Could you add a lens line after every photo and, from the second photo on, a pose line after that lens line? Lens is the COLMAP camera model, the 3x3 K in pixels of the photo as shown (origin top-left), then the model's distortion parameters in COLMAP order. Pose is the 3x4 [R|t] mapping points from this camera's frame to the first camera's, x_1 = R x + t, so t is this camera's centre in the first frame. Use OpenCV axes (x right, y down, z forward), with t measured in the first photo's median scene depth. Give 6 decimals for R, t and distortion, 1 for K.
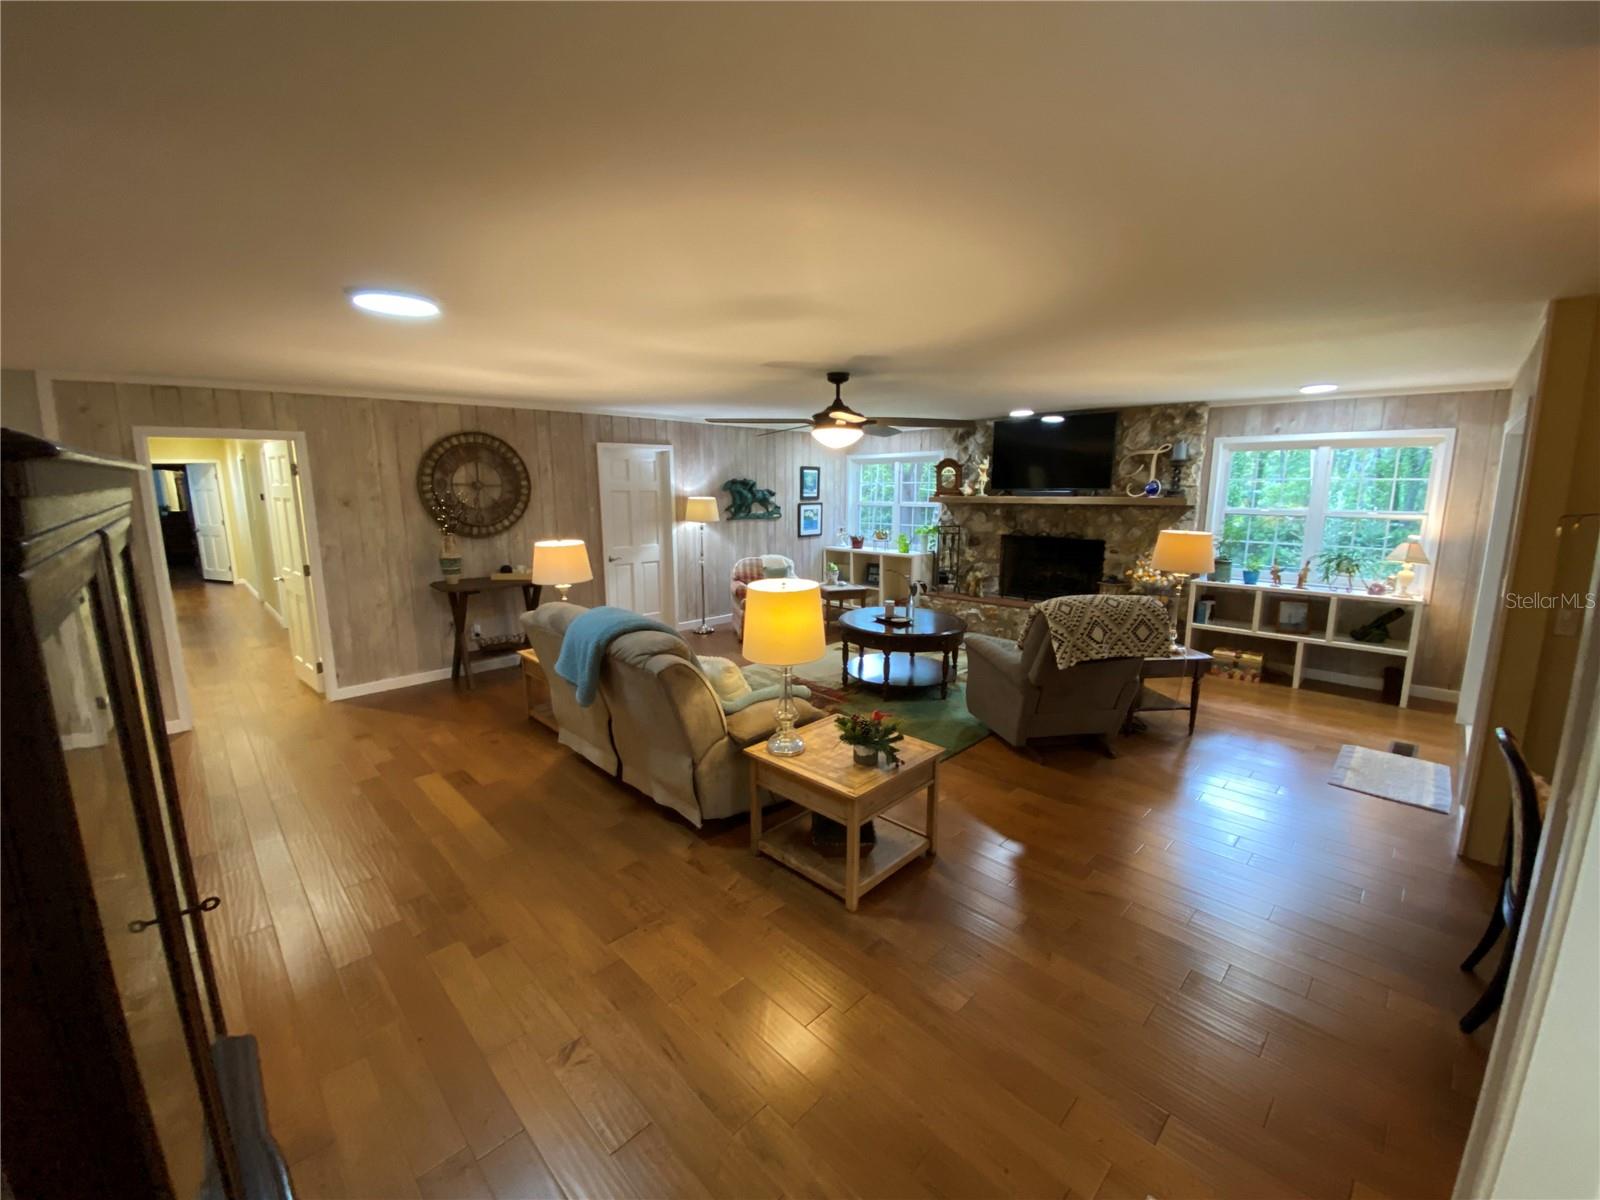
lens RADIAL K [[646.9, 0, 800.0], [0, 646.9, 600.0], [0, 0, 1]] dist [0.041783, -0.035408]
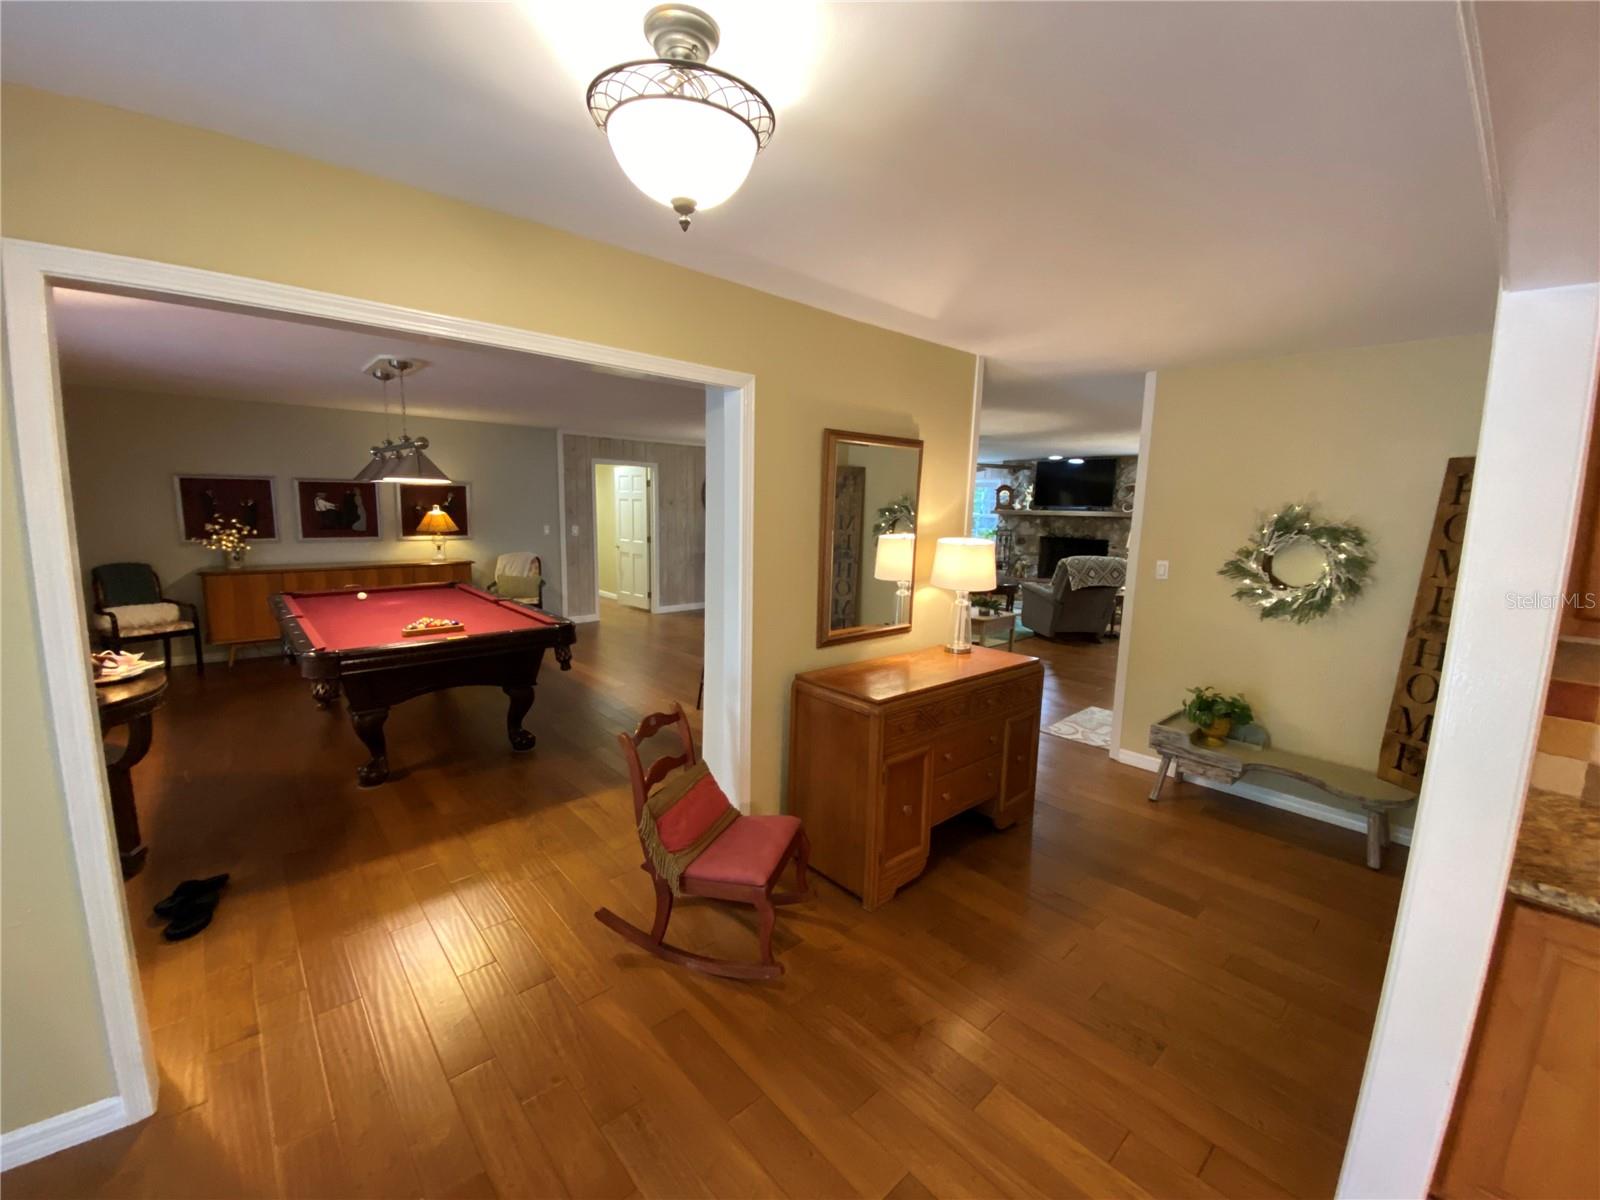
lens RADIAL K [[646.9, 0, 800.0], [0, 646.9, 600.0], [0, 0, 1]] dist [0.041783, -0.035408]
pose [[0.998736, 0.031118, -0.039479, -0.180683], [-0.032295, 0.999042, -0.029539, 0.109365], [0.038522, 0.030777, 0.998784, -0.518941]]
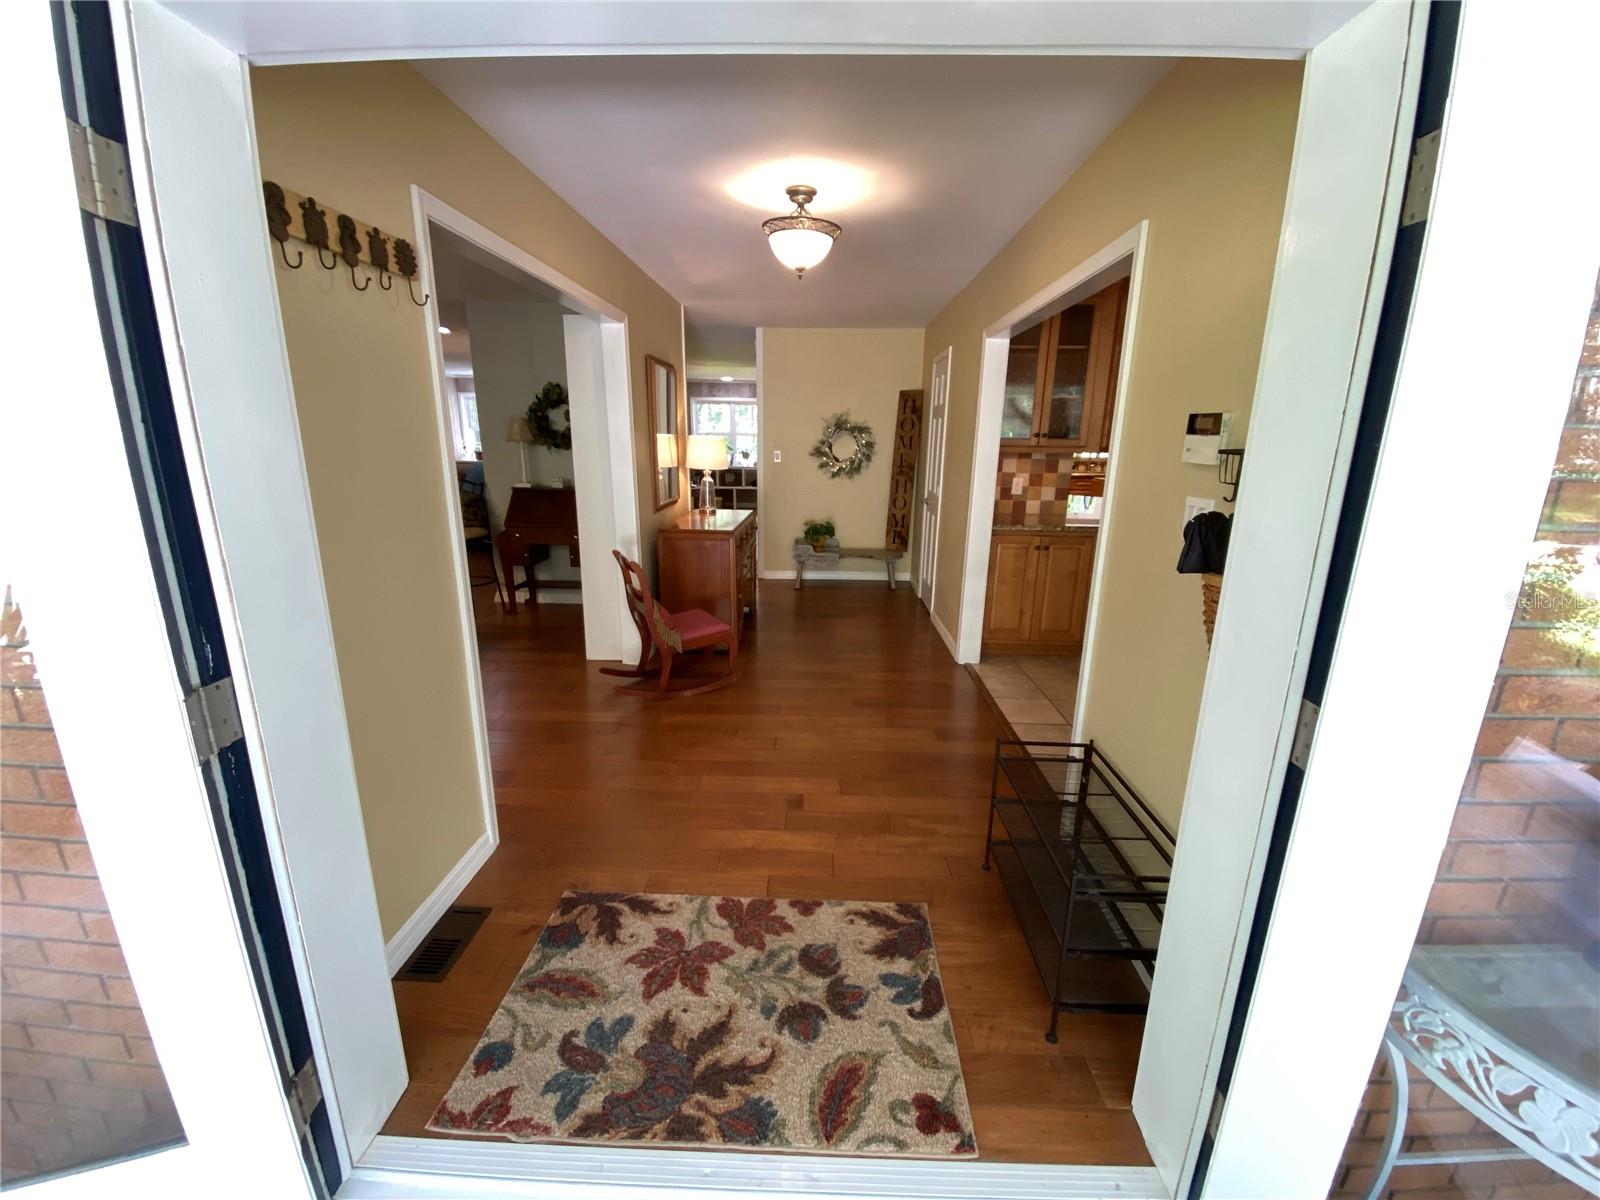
lens RADIAL K [[646.9, 0, 800.0], [0, 646.9, 600.0], [0, 0, 1]] dist [0.041783, -0.035408]
pose [[0.726819, -0.160247, 0.667873, -0.498075], [0.110977, 0.987024, 0.116050, 0.152700], [-0.677803, -0.010229, 0.735172, -0.639115]]
